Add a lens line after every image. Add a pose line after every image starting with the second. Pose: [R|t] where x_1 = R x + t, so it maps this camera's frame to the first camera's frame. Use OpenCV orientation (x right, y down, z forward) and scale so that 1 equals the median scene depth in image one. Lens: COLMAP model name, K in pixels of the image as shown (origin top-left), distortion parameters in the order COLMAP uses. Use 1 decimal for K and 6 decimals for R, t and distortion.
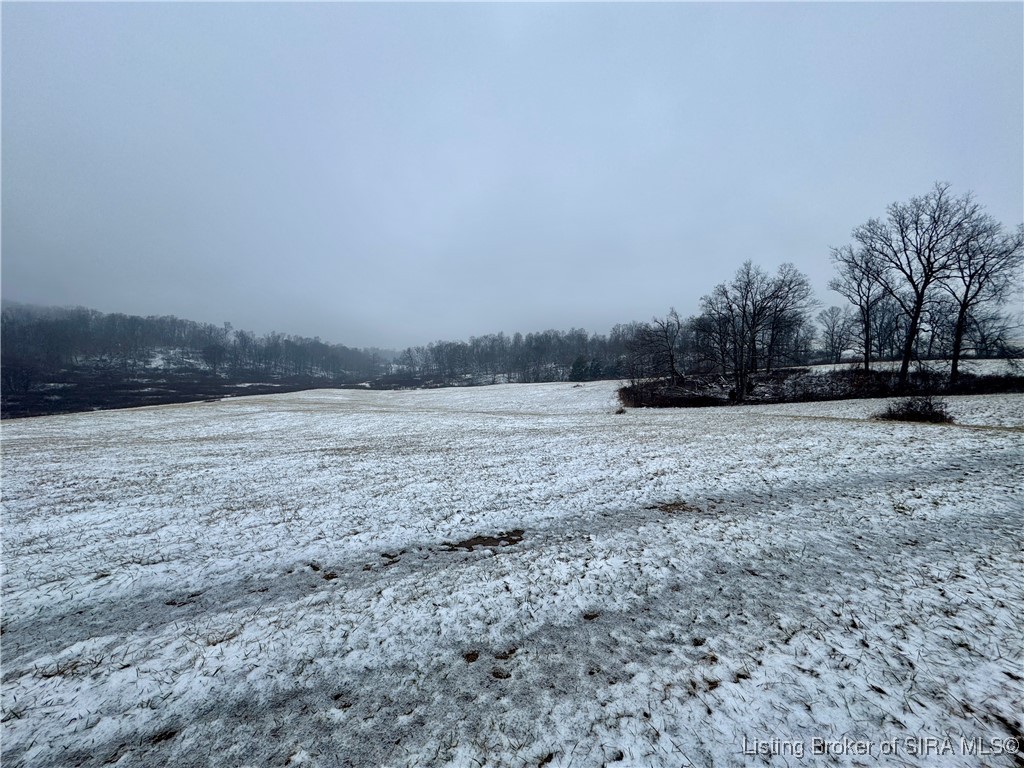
lens RADIAL K [[404.5, 0, 513.1], [0, 404.5, 383.1], [0, 0, 1]] dist [-0.001416, -0.000115]
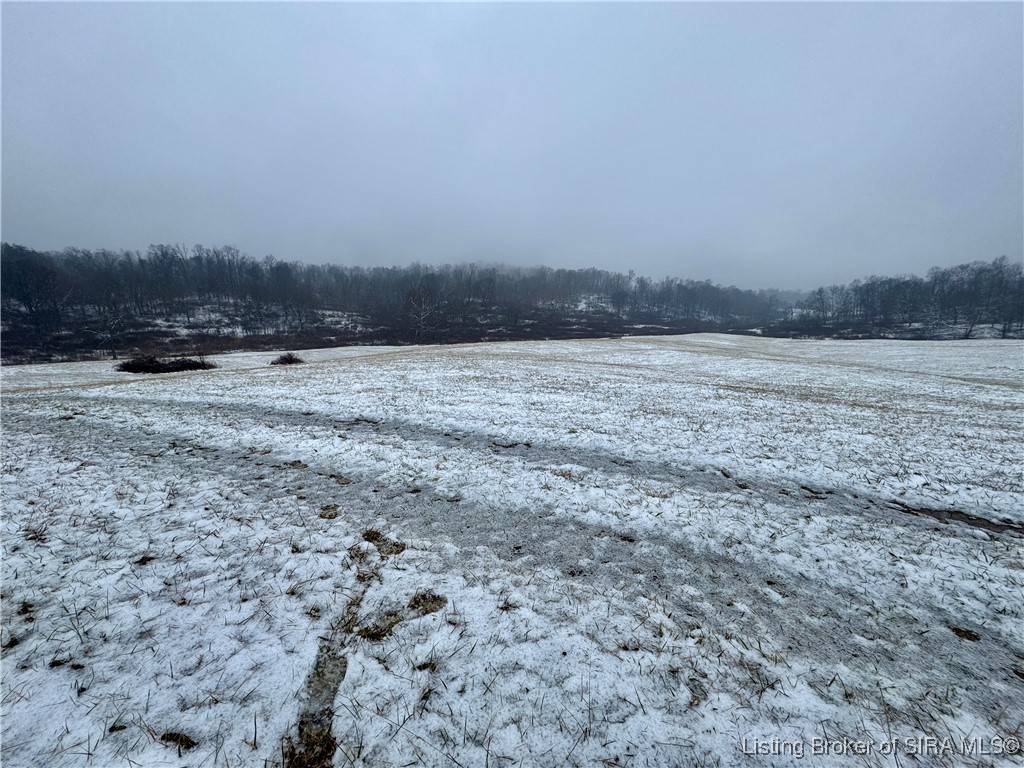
lens RADIAL K [[404.5, 0, 509.5], [0, 404.5, 388.0], [0, 0, 1]] dist [-0.001416, -0.000115]
pose [[0.631132, 0.149606, -0.761111, -0.075349], [-0.040458, 0.986238, 0.160308, 0.082515], [0.774620, -0.070383, 0.628499, -0.044414]]
